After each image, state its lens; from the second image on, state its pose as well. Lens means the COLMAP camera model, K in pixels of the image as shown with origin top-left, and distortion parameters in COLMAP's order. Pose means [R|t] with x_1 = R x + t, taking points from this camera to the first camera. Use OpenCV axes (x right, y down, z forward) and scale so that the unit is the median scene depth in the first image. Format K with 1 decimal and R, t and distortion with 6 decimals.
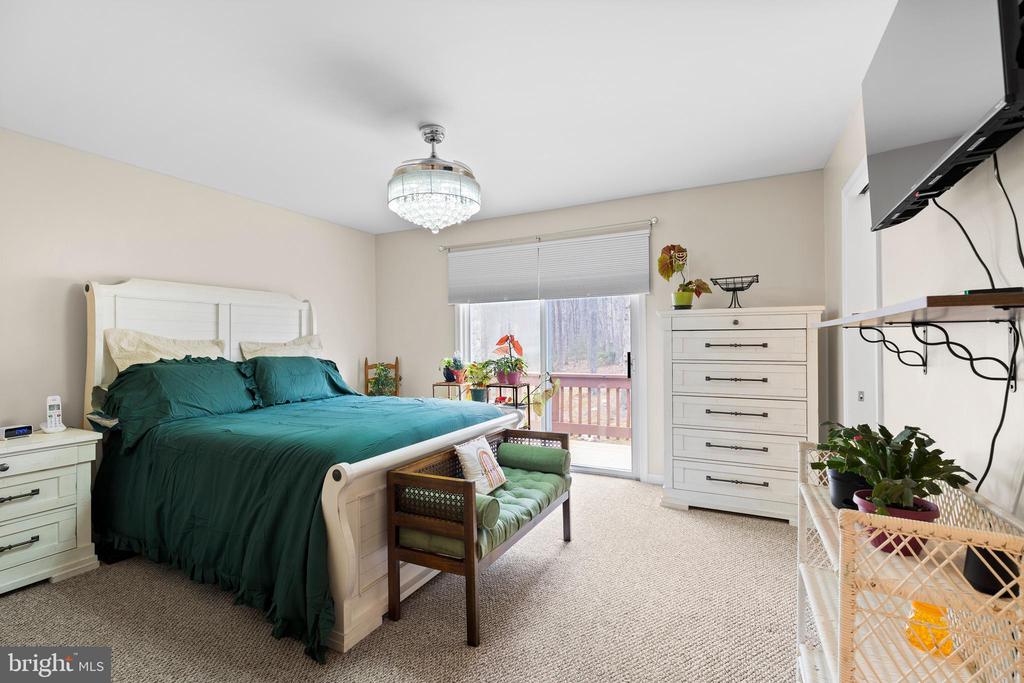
lens RADIAL K [[457.1, 0, 512.0], [0, 457.1, 341.5], [0, 0, 1]] dist [0.000129, -0.000233]
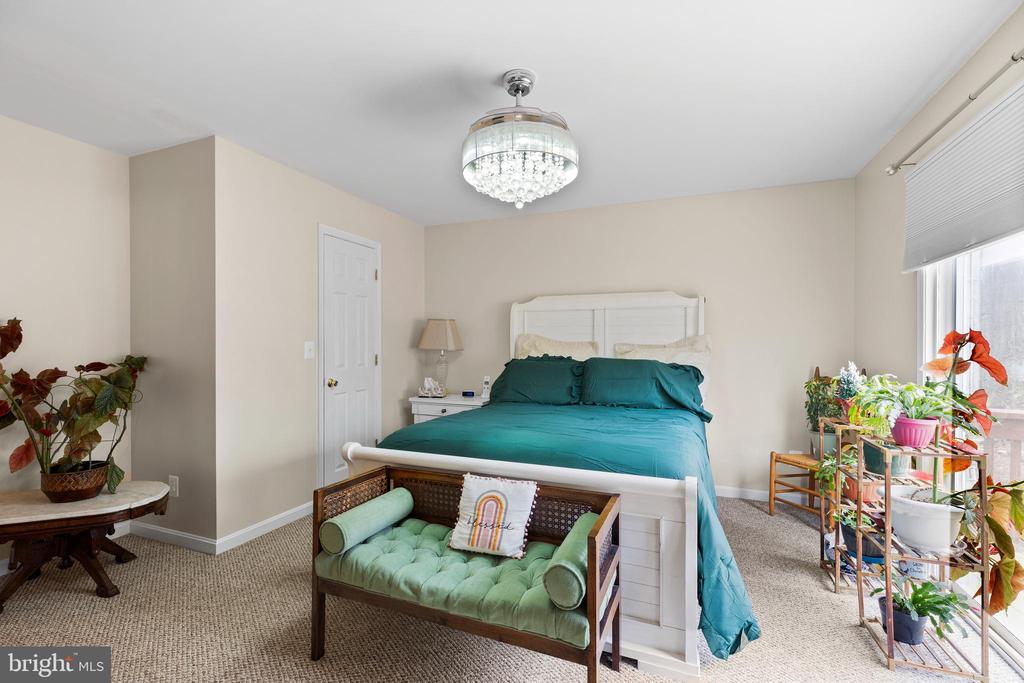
lens RADIAL K [[457.1, 0, 512.0], [0, 457.1, 341.5], [0, 0, 1]] dist [0.000129, -0.000233]
pose [[0.076240, -0.003627, -0.997083, 0.527821], [-0.000545, 0.999993, -0.003679, 0.000819], [0.997089, 0.000824, 0.076238, 0.801334]]
